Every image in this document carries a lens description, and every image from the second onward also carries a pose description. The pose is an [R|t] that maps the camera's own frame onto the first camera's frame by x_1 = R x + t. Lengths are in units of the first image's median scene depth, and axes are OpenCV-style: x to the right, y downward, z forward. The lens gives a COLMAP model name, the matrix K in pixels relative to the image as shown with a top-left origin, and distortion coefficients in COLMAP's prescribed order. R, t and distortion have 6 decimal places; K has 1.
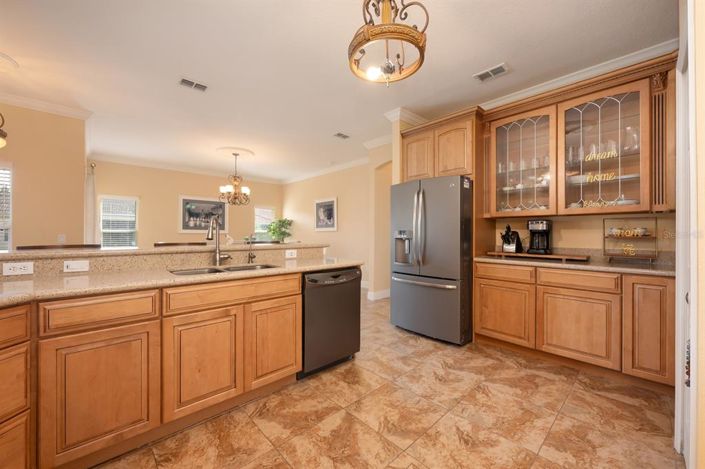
lens RADIAL K [[279.3, 0, 350.9], [0, 279.3, 233.5], [0, 0, 1]] dist [0.000488, 0.000012]
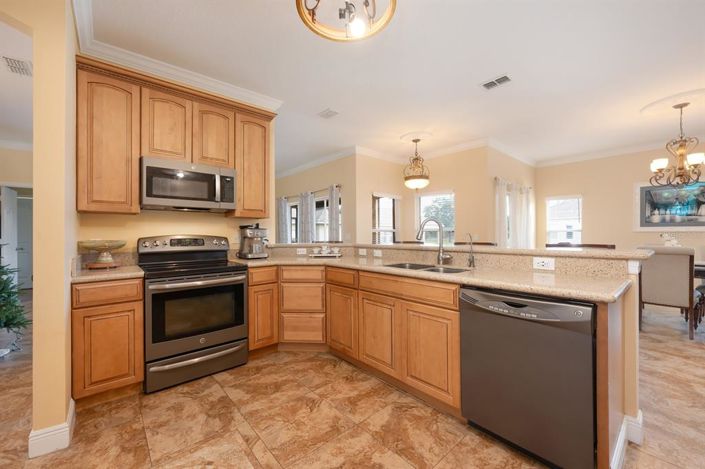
lens RADIAL K [[279.3, 0, 350.9], [0, 279.3, 233.5], [0, 0, 1]] dist [0.000488, 0.000012]
pose [[-0.037294, -0.003565, -0.999298, 0.501628], [0.008875, 0.999953, -0.003899, -0.001138], [0.999265, -0.009014, -0.037261, 0.594956]]
